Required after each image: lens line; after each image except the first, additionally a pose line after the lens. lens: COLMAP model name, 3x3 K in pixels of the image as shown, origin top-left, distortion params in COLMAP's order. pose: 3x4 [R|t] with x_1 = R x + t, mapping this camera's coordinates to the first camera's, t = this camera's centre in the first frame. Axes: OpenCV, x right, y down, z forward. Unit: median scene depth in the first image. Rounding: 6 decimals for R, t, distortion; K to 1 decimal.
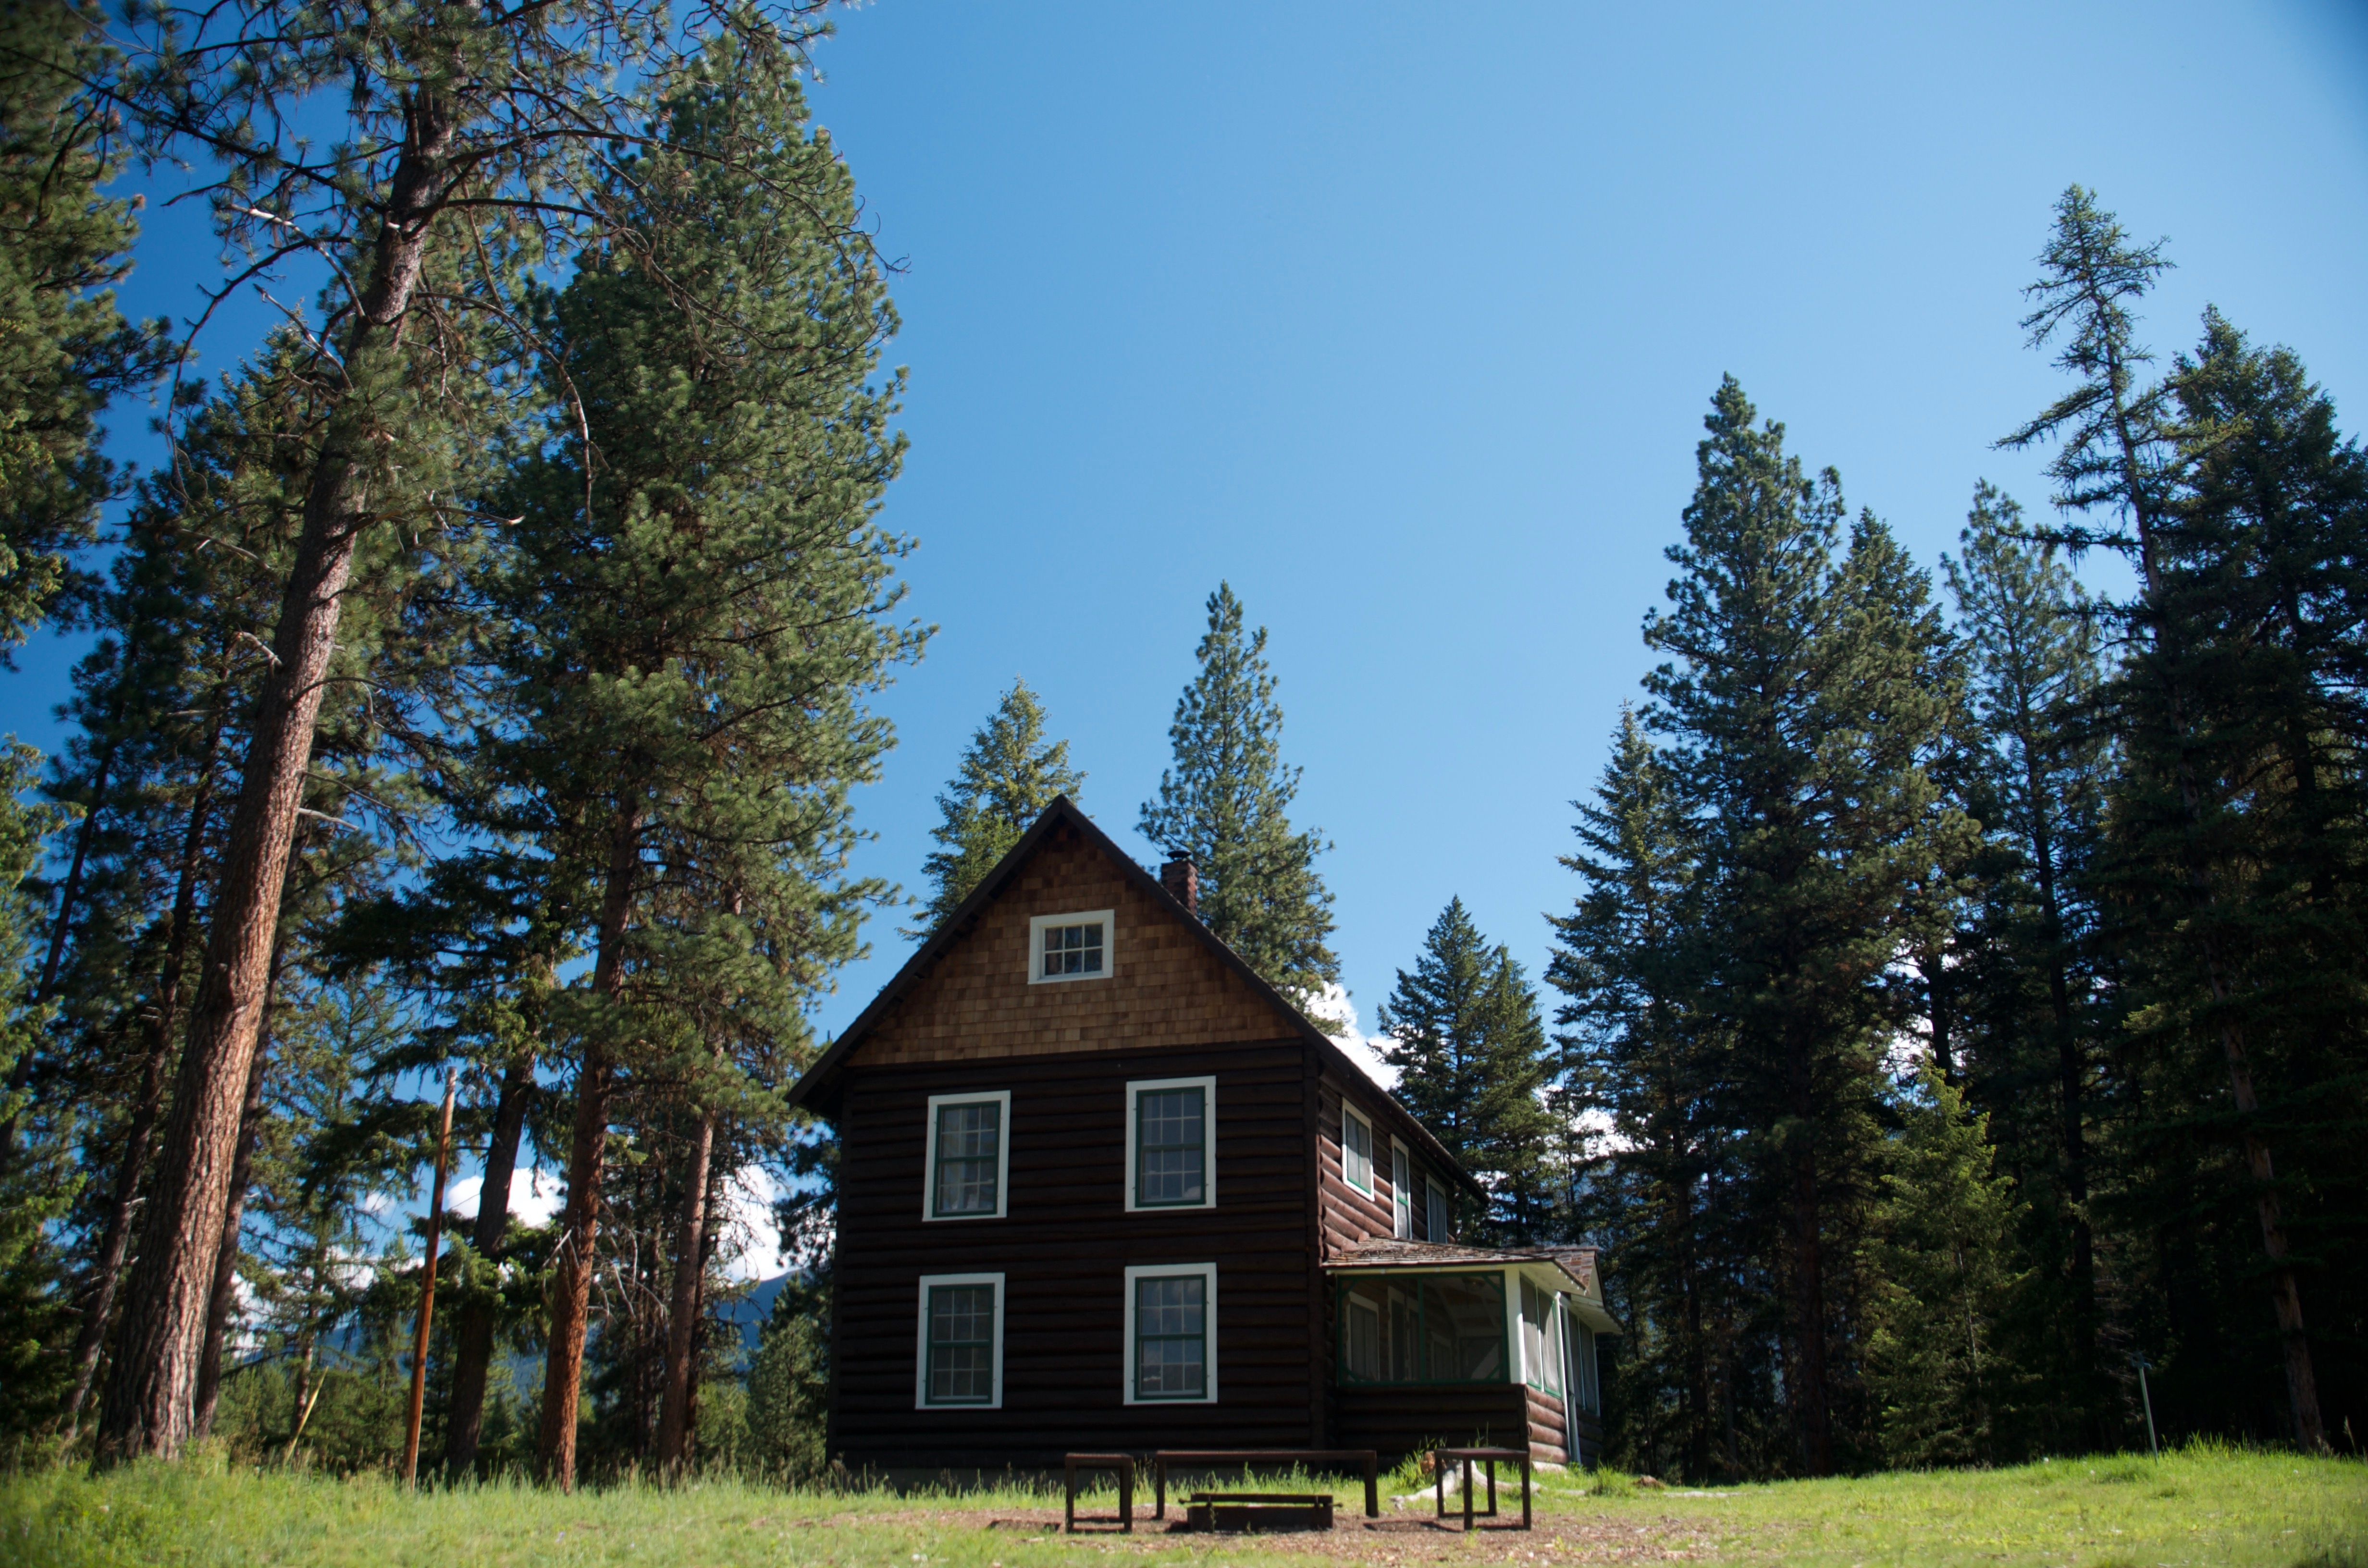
lens RADIAL K [[1910.4, 0, 1172.8], [0, 1910.4, 811.8], [0, 0, 1]] dist [-0.166270, 0.143805]
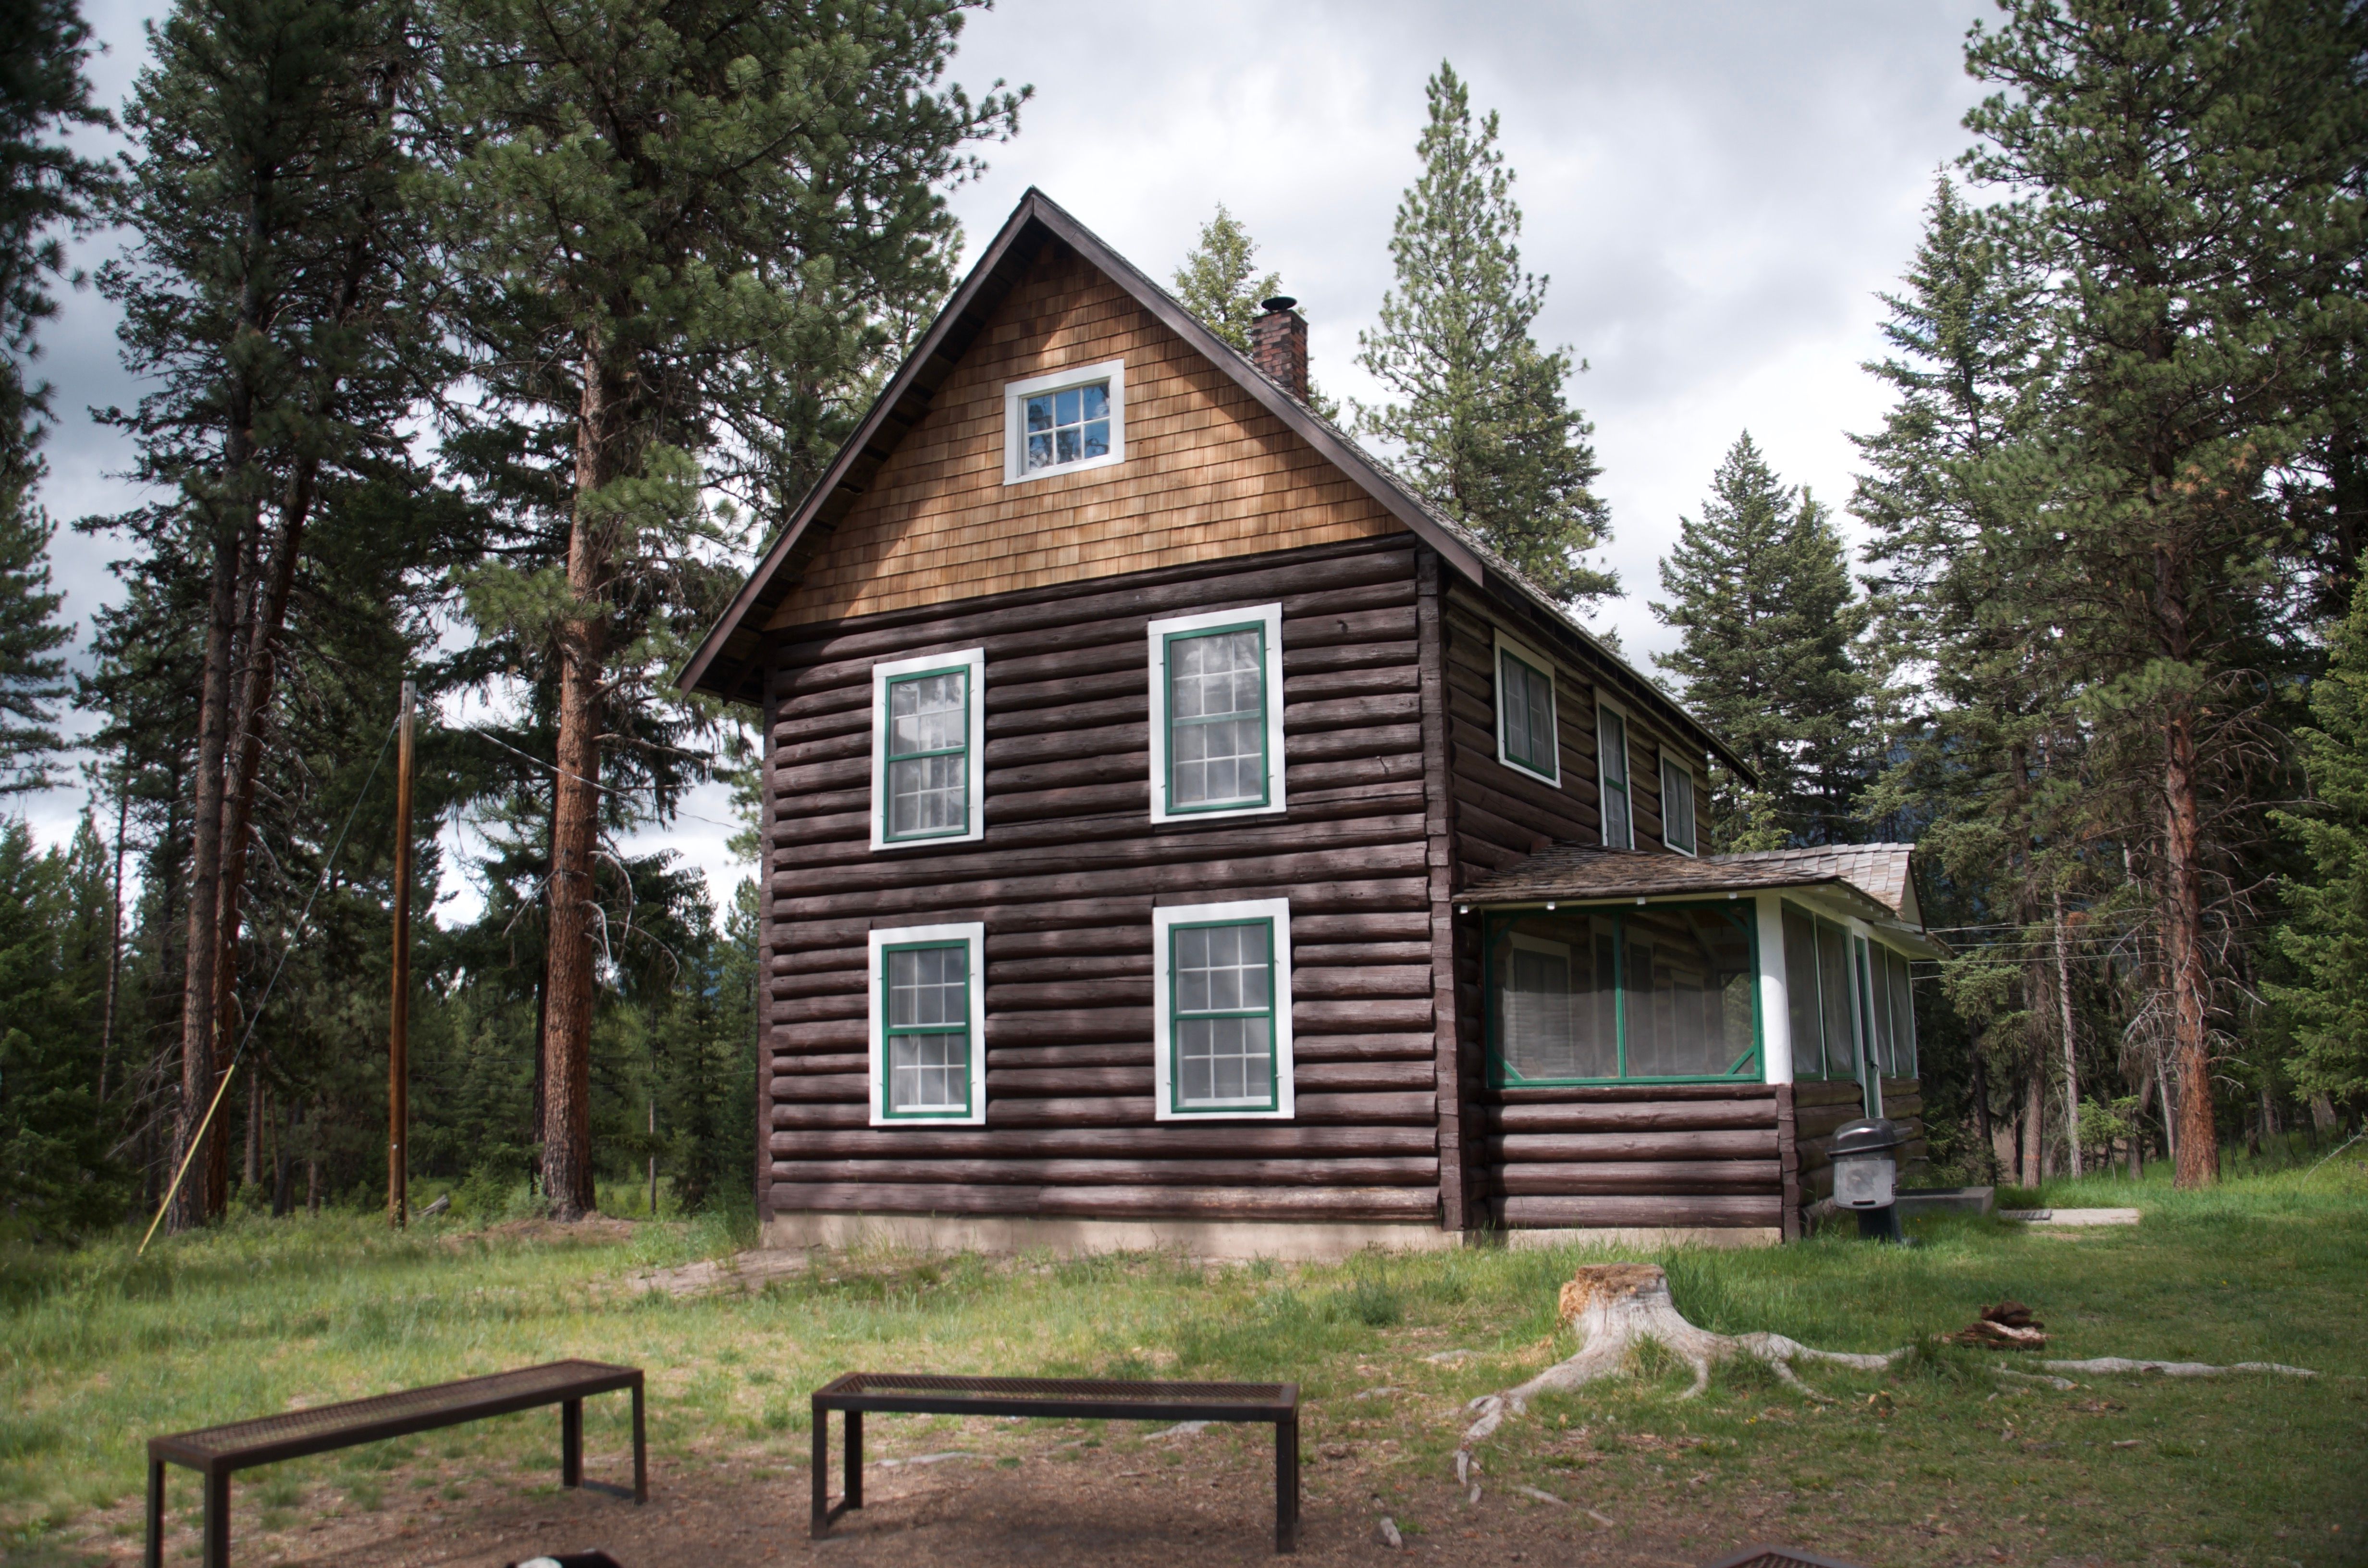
lens RADIAL K [[1910.4, 0, 1172.8], [0, 1910.4, 811.8], [0, 0, 1]] dist [-0.166270, 0.143805]
pose [[0.985964, -0.042653, -0.161416, 0.029340], [0.075978, 0.975531, 0.206315, 0.025268], [0.148666, -0.215683, 0.965080, 0.128295]]
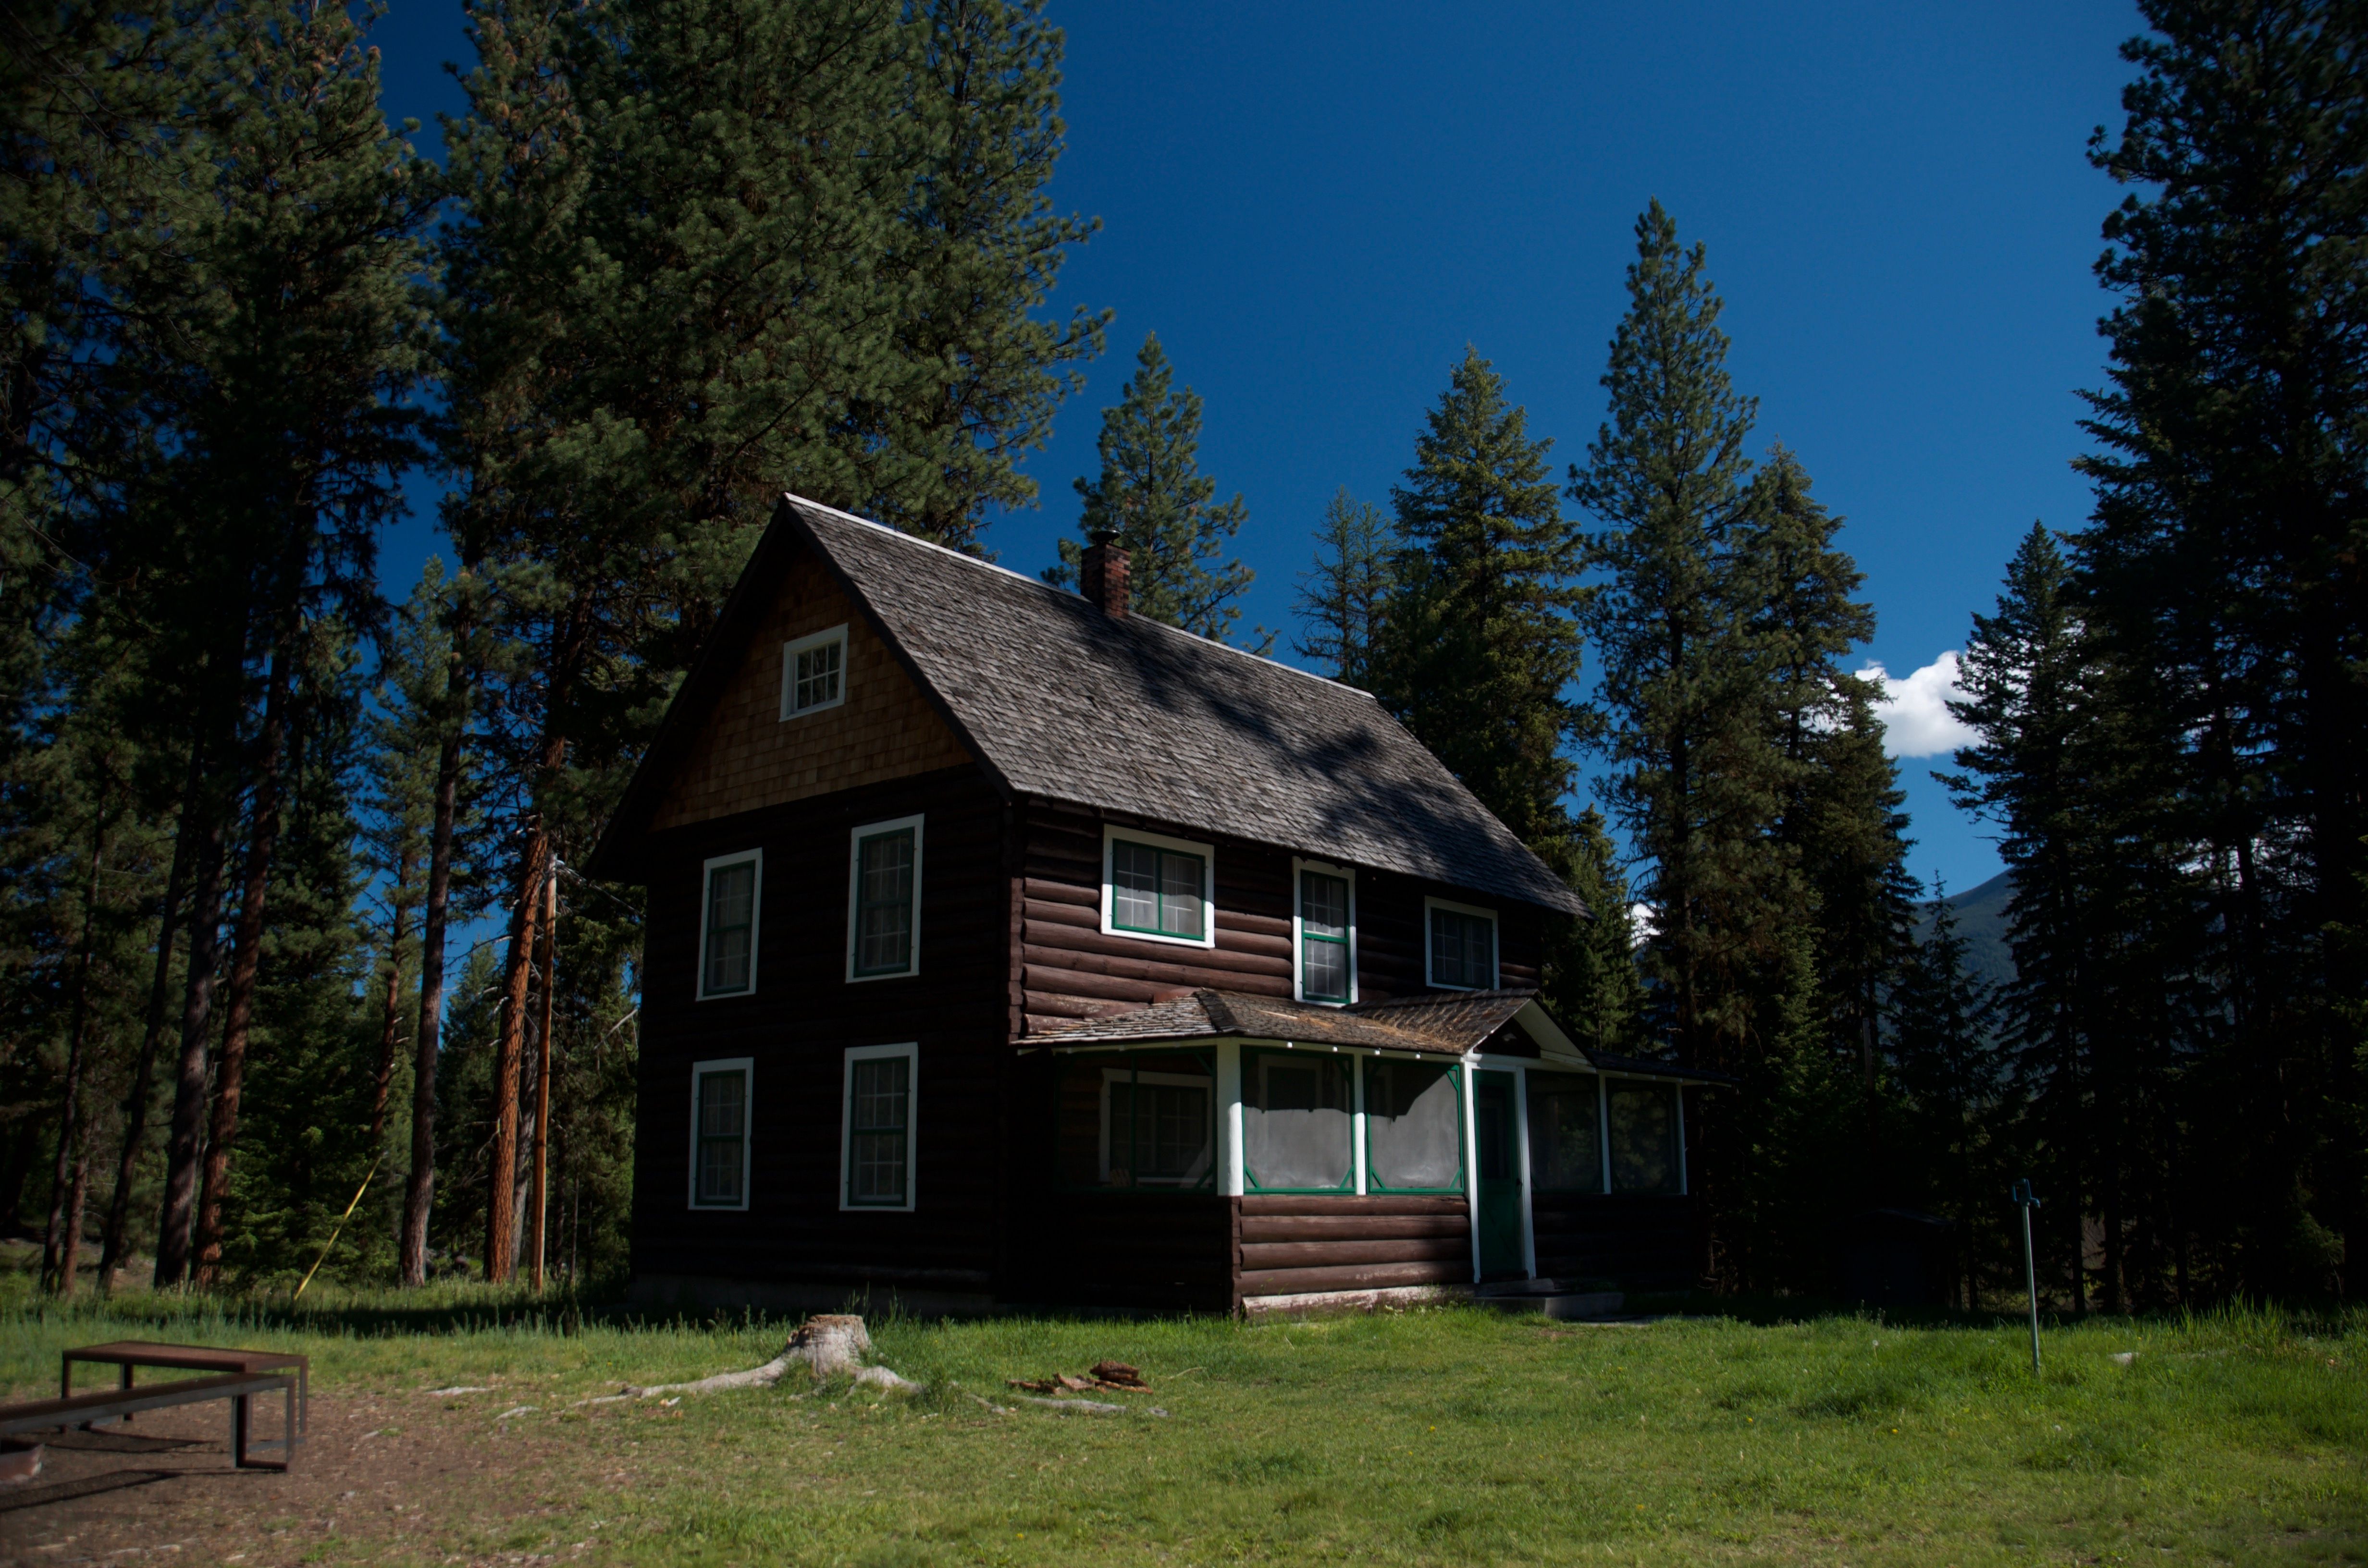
lens RADIAL K [[1910.4, 0, 1172.8], [0, 1910.4, 811.8], [0, 0, 1]] dist [-0.166270, 0.143805]
pose [[0.915972, -0.082332, -0.392705, 0.150551], [0.142224, 0.981795, 0.125896, 0.017260], [0.375191, -0.171170, 0.911006, 0.101726]]
